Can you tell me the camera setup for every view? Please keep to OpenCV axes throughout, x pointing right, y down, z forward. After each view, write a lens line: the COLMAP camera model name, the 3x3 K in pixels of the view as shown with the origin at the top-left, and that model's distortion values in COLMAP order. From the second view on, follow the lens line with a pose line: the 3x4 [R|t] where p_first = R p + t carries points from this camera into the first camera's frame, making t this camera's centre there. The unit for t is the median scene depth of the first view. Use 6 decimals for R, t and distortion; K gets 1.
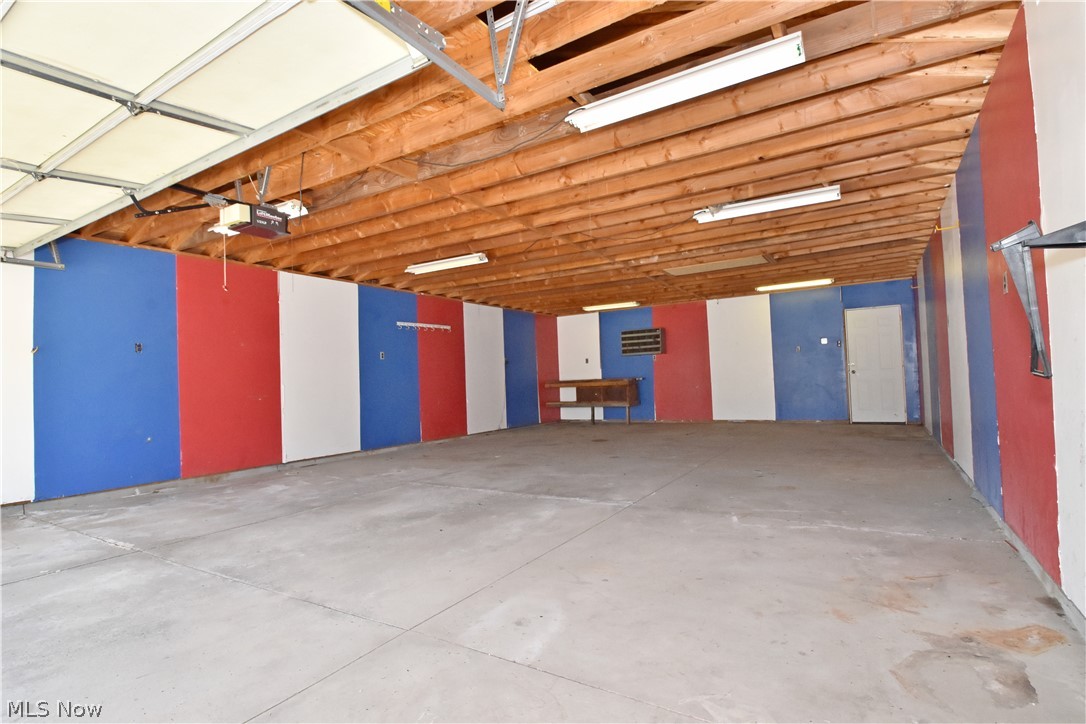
lens RADIAL K [[548.5, 0, 543.0], [0, 548.5, 362.0], [0, 0, 1]] dist [-0.005779, -0.000785]
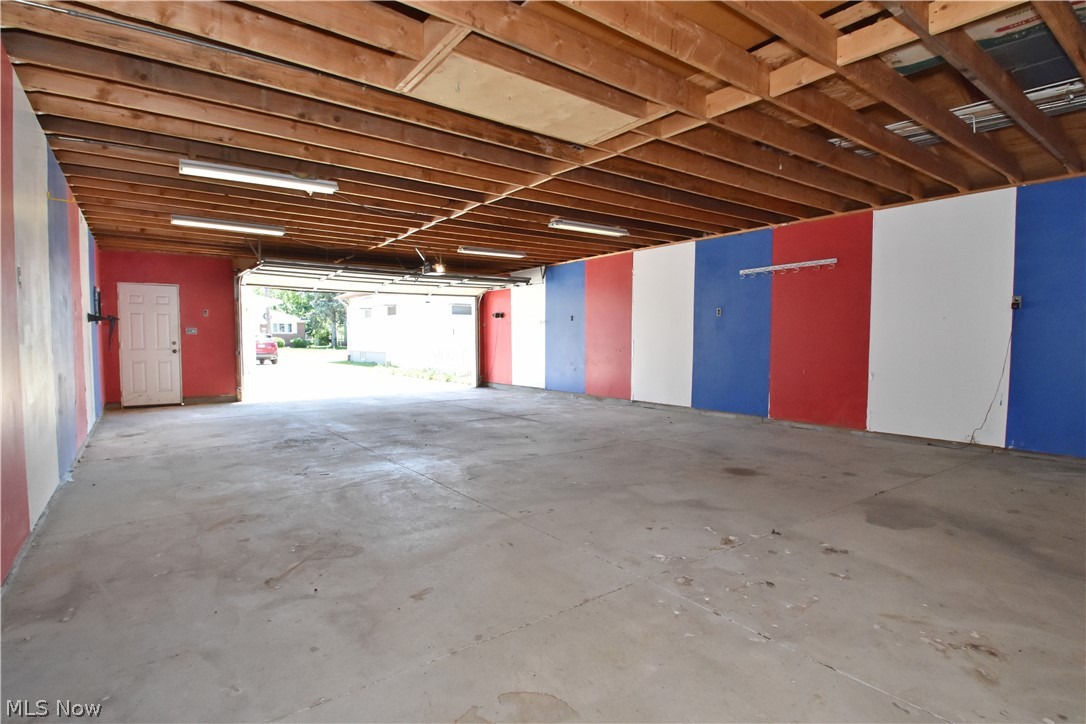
lens RADIAL K [[548.5, 0, 543.0], [0, 548.5, 362.0], [0, 0, 1]] dist [-0.005779, -0.000785]
pose [[-0.360938, 0.063535, -0.930423, 0.616638], [0.038245, 0.997846, 0.053303, 0.011174], [0.931805, -0.016345, -0.362590, 0.971158]]
